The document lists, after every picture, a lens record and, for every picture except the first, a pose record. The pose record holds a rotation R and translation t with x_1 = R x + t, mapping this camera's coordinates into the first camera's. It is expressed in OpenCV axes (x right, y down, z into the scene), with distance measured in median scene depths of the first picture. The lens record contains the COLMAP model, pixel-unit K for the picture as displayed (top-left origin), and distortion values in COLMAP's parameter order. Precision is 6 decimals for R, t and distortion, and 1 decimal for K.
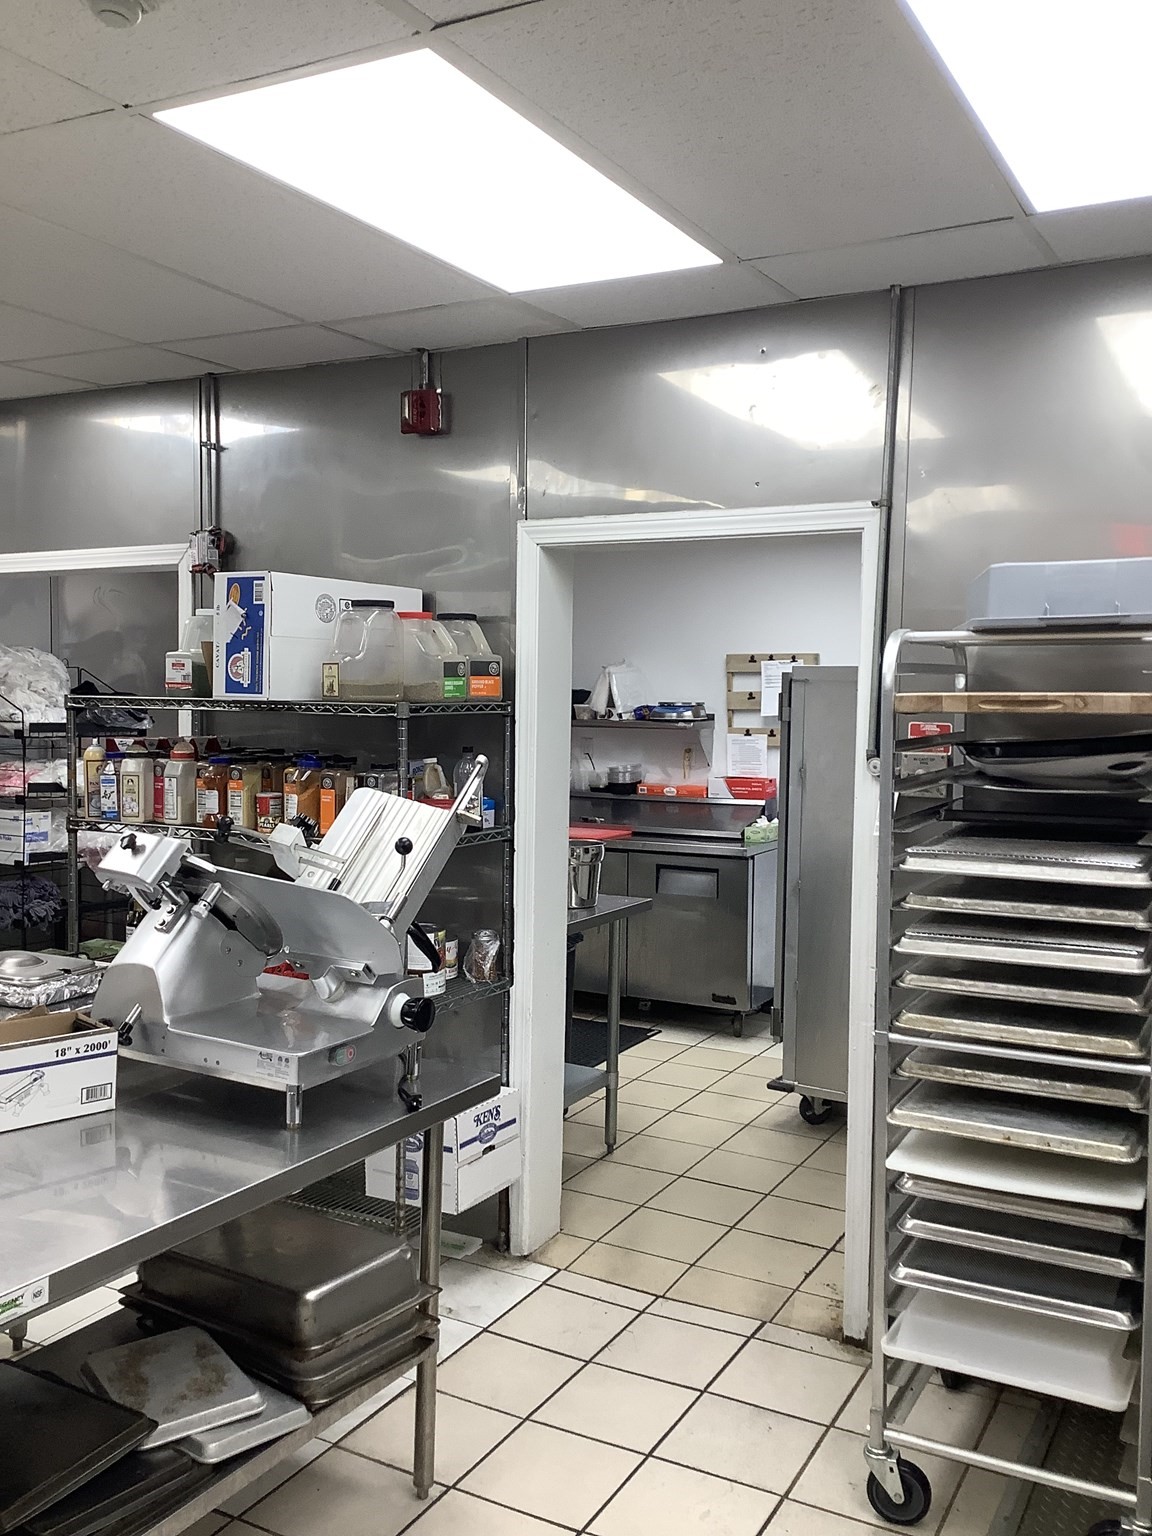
lens RADIAL K [[1386.6, 0, 574.8], [0, 1386.6, 773.9], [0, 0, 1]] dist [0.041157, -0.033488]
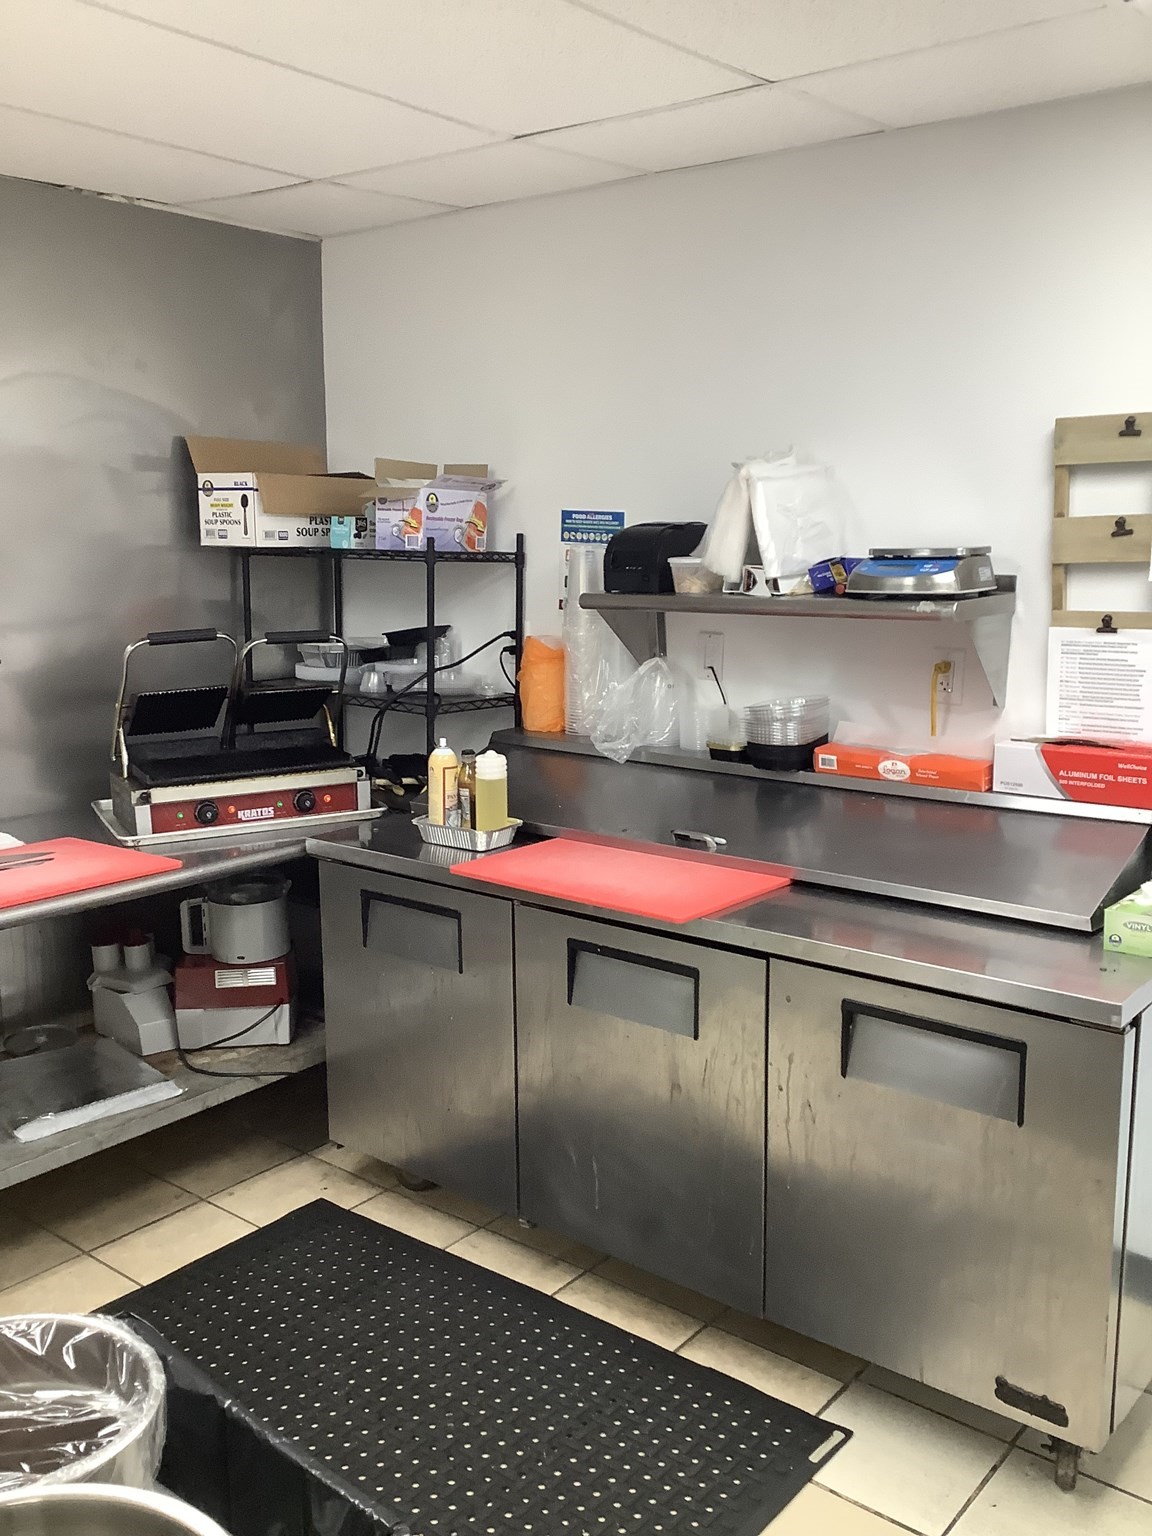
lens RADIAL K [[1386.6, 0, 527.9], [0, 1386.6, 793.1], [0, 0, 1]] dist [0.041157, -0.033488]
pose [[0.978294, 0.016314, -0.206578, 0.047508], [0.008090, 0.993130, 0.116739, -0.029191], [0.207064, -0.115877, 0.971441, 0.575377]]
